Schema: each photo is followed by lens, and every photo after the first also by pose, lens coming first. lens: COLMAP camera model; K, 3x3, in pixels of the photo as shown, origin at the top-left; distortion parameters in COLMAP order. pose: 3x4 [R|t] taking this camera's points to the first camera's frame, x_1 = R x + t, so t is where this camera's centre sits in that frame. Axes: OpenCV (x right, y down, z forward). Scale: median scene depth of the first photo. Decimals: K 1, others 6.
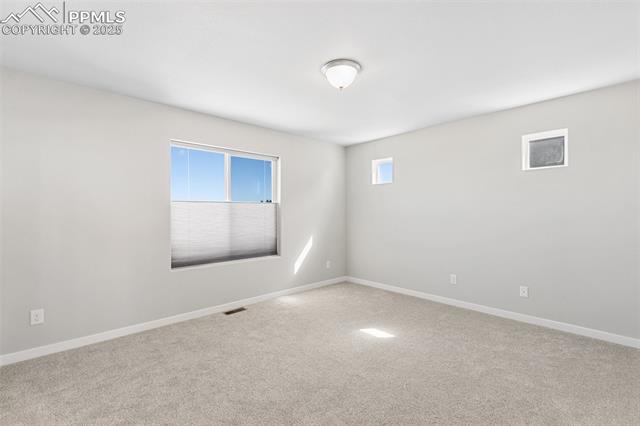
lens RADIAL K [[292.2, 0, 318.7], [0, 292.2, 213.7], [0, 0, 1]] dist [0.006396, 0.001036]
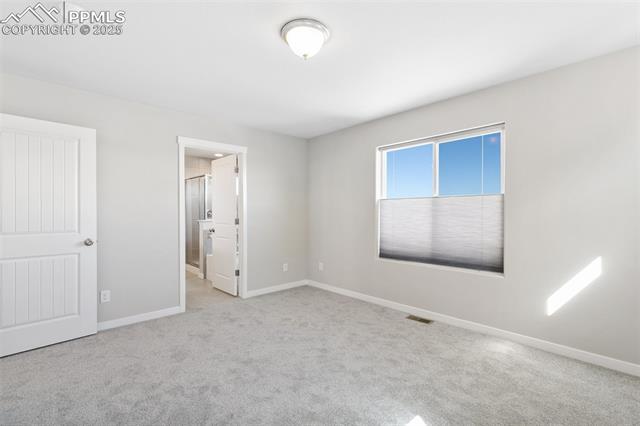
lens RADIAL K [[292.2, 0, 321.4], [0, 292.2, 212.9], [0, 0, 1]] dist [0.006396, 0.001036]
pose [[-0.002339, -0.000703, -0.999997, 0.575590], [-0.008806, 0.999961, -0.000683, 0.011114], [0.999958, 0.008804, -0.002345, 0.665115]]
